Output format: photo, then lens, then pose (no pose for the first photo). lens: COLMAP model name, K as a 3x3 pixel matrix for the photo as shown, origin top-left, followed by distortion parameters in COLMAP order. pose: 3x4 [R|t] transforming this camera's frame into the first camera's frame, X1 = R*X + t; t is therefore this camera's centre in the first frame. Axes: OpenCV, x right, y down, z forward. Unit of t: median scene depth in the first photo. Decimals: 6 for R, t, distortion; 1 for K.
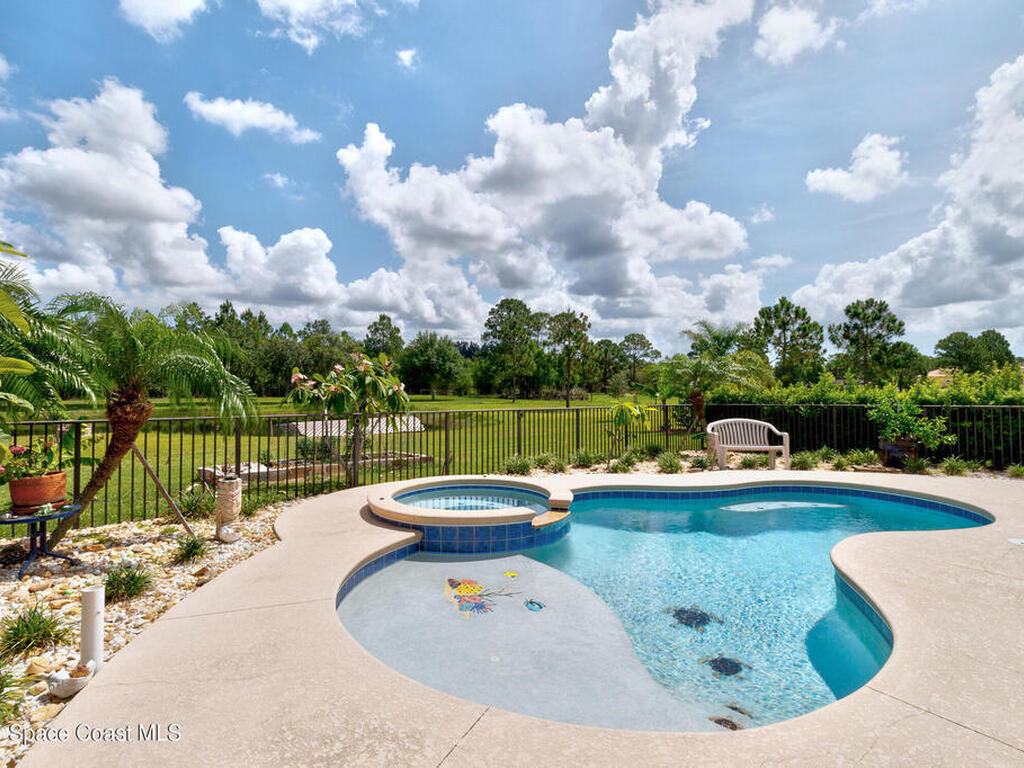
lens RADIAL K [[543.6, 0, 514.1], [0, 543.6, 374.2], [0, 0, 1]] dist [0.000806, 0.001227]
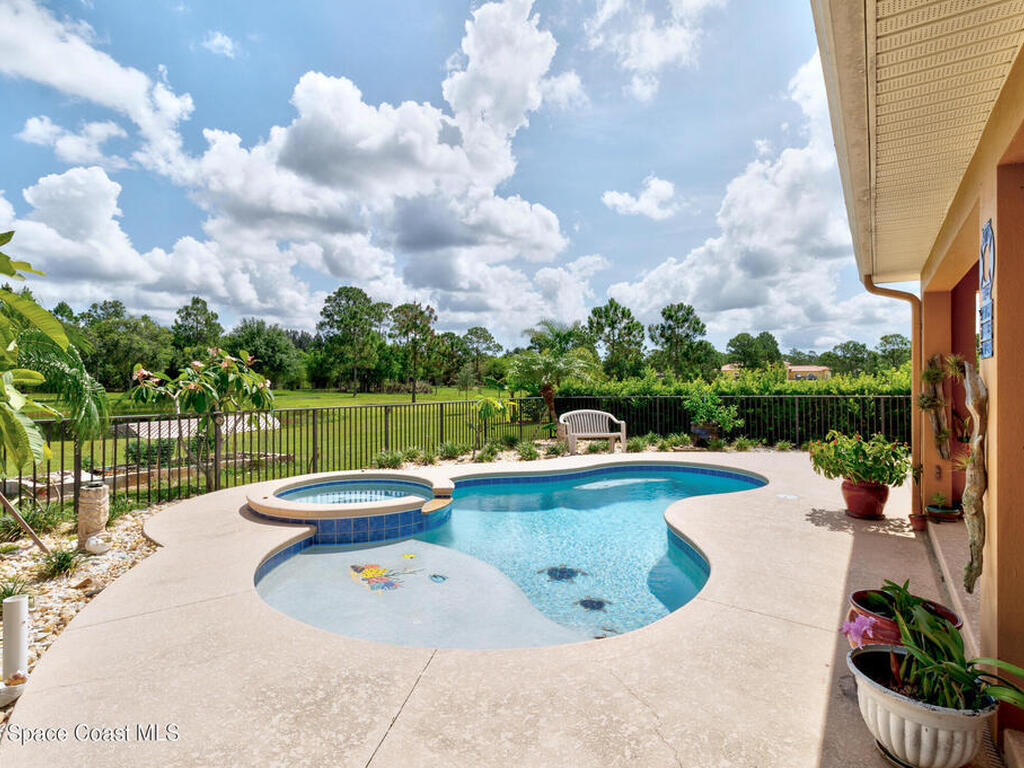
lens RADIAL K [[551.8, 0, 526.4], [0, 551.8, 376.3], [0, 0, 1]] dist [0.000579, 0.000461]
pose [[0.951961, -0.000371, 0.306218, -0.013202], [-0.004973, 0.999849, 0.016672, -0.001667], [-0.306177, -0.017394, 0.951816, -0.013892]]
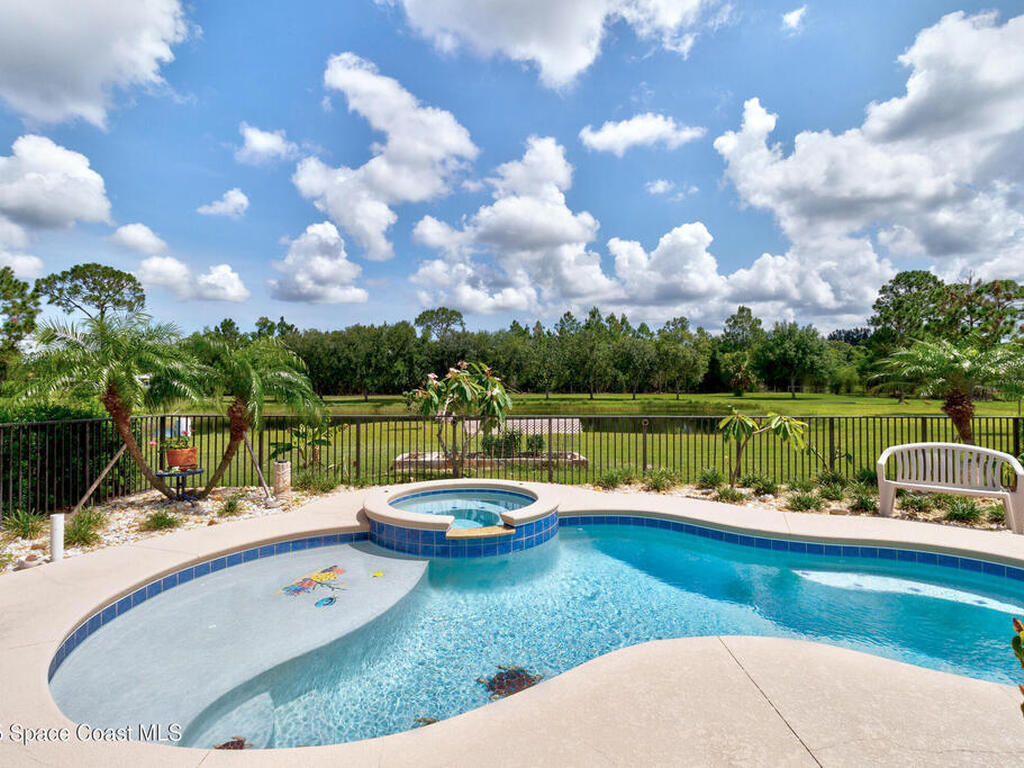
lens RADIAL K [[543.6, 0, 514.1], [0, 543.6, 374.2], [0, 0, 1]] dist [0.000806, 0.001227]
pose [[0.767631, -0.013059, -0.640759, 0.096248], [0.018660, 0.999824, 0.001978, -0.002716], [0.640620, -0.013474, 0.767740, 0.037655]]
